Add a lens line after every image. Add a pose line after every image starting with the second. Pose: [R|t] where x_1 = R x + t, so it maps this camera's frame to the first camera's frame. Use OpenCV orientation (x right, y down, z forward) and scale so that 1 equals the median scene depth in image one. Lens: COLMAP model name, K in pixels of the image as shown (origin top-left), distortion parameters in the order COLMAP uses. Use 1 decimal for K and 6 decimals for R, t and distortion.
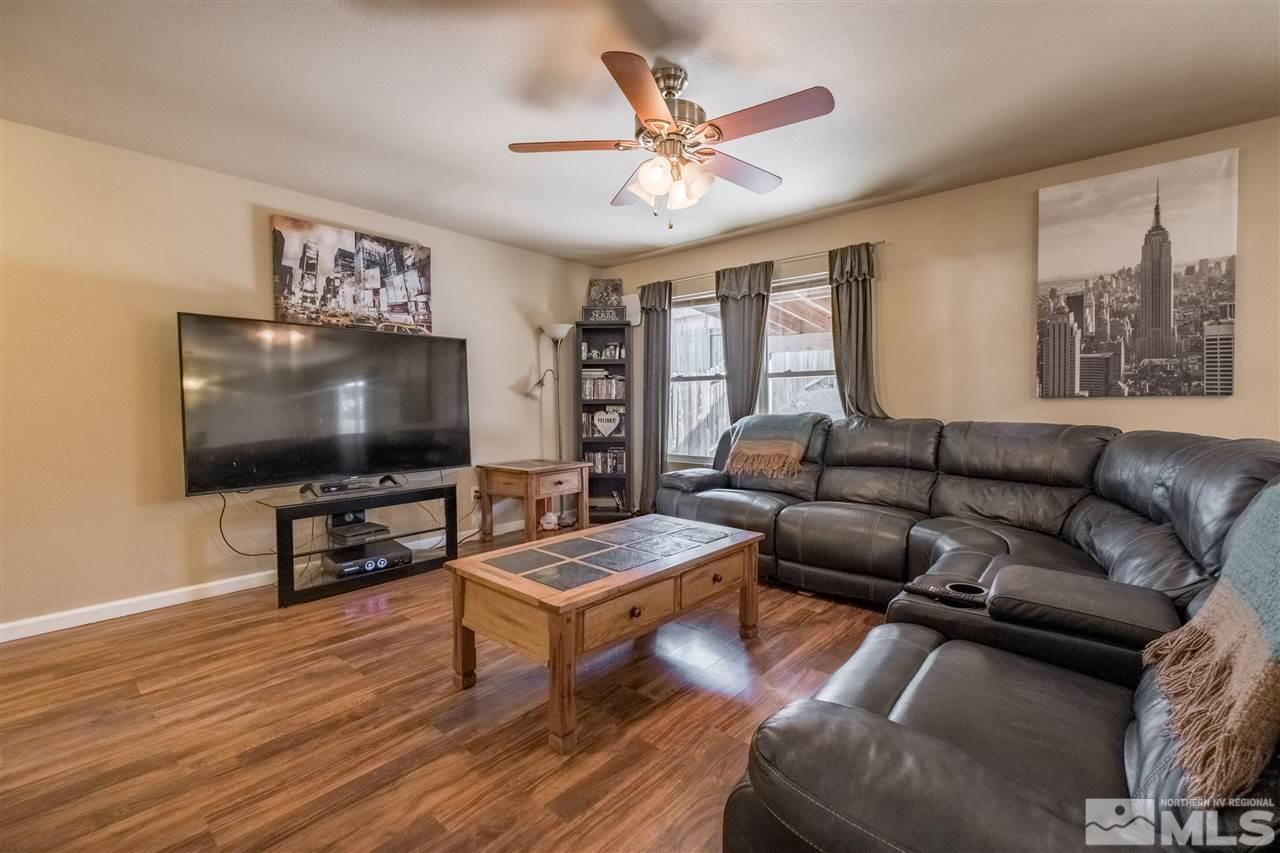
lens RADIAL K [[555.3, 0, 651.6], [0, 555.3, 417.7], [0, 0, 1]] dist [0.000838, -0.003650]
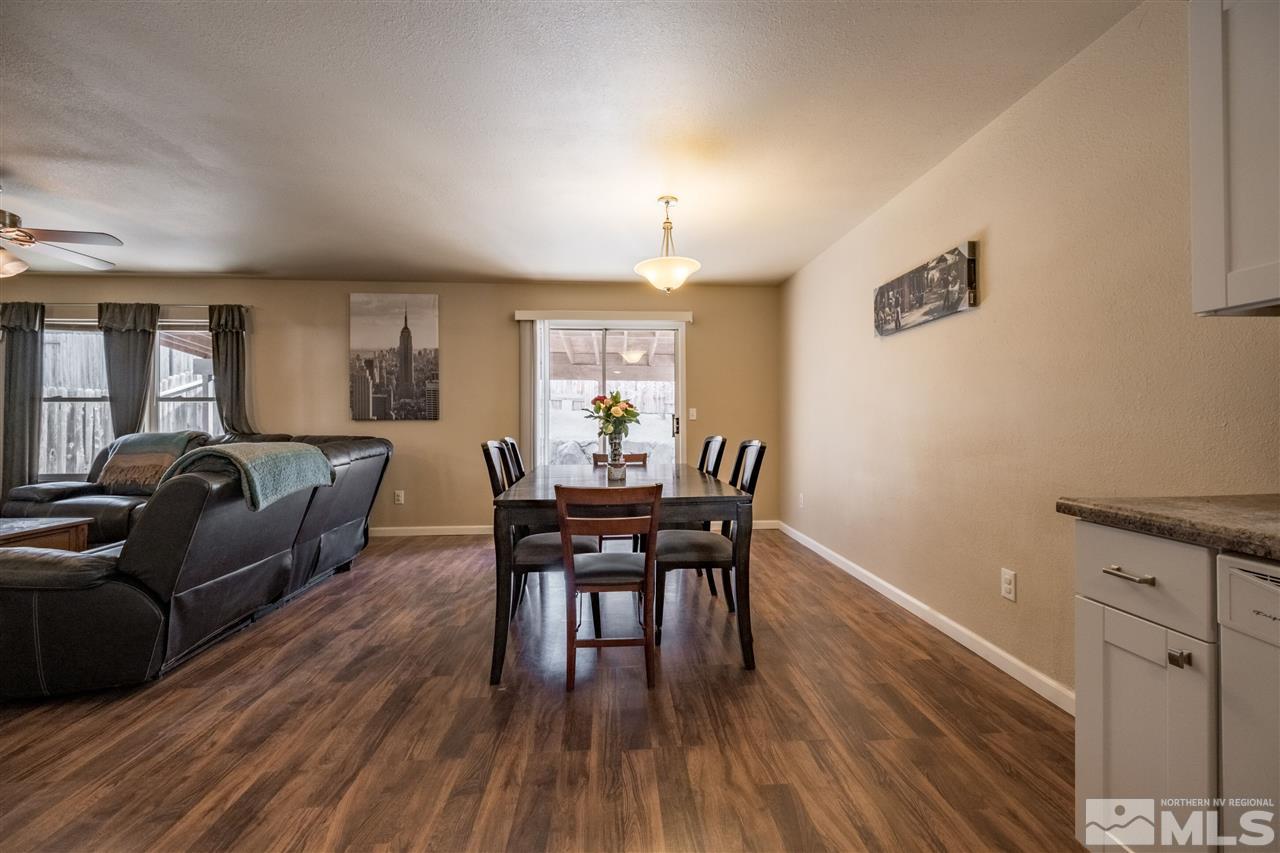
lens RADIAL K [[555.3, 0, 651.6], [0, 555.3, 417.7], [0, 0, 1]] dist [0.000838, -0.003650]
pose [[0.712352, 0.010243, 0.701748, 0.151063], [0.015077, 0.999439, -0.029894, 0.015314], [-0.701661, 0.031875, 0.711798, -0.640072]]
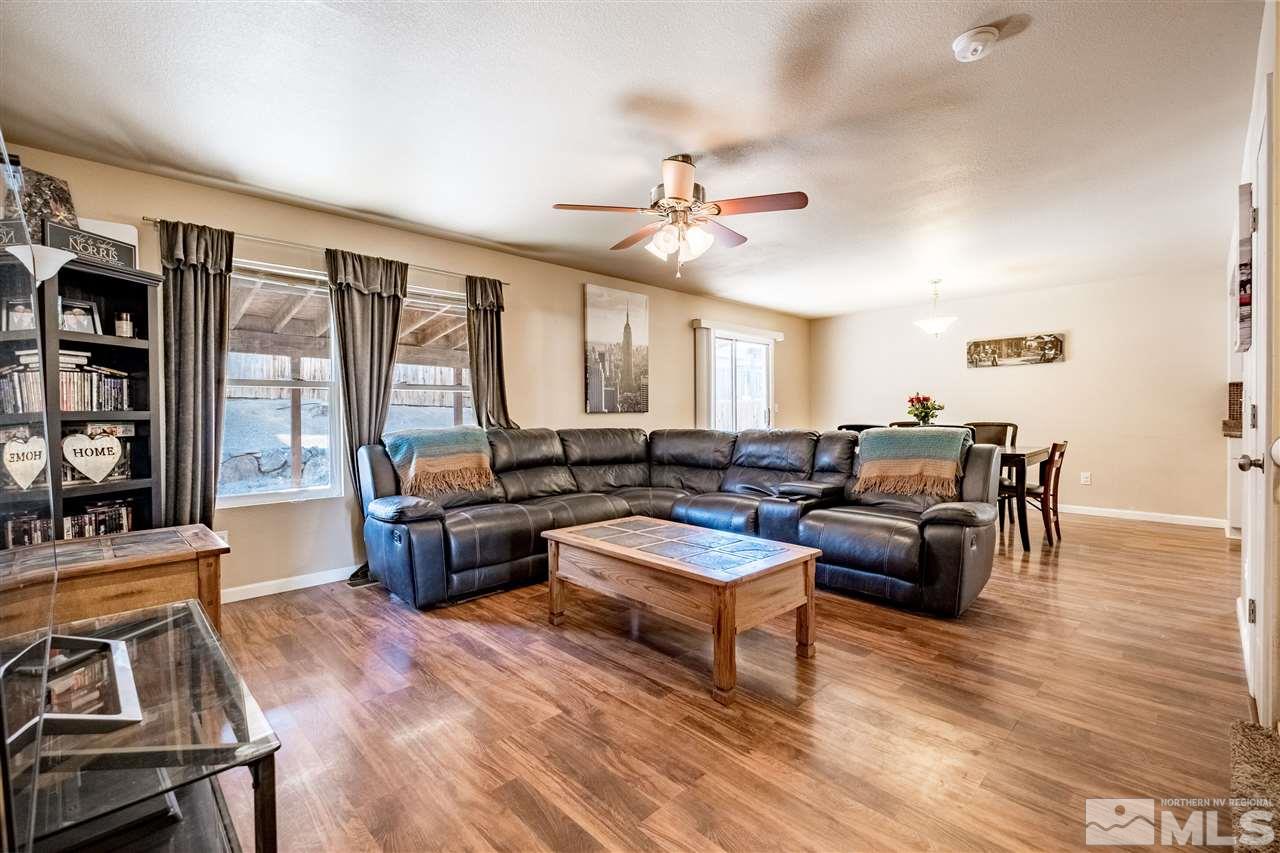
lens RADIAL K [[555.3, 0, 651.6], [0, 555.3, 417.7], [0, 0, 1]] dist [0.000838, -0.003650]
pose [[0.080378, -0.001023, 0.996764, -0.731502], [0.032683, 0.999464, -0.001610, -0.011626], [-0.996228, 0.032707, 0.080368, 0.572306]]
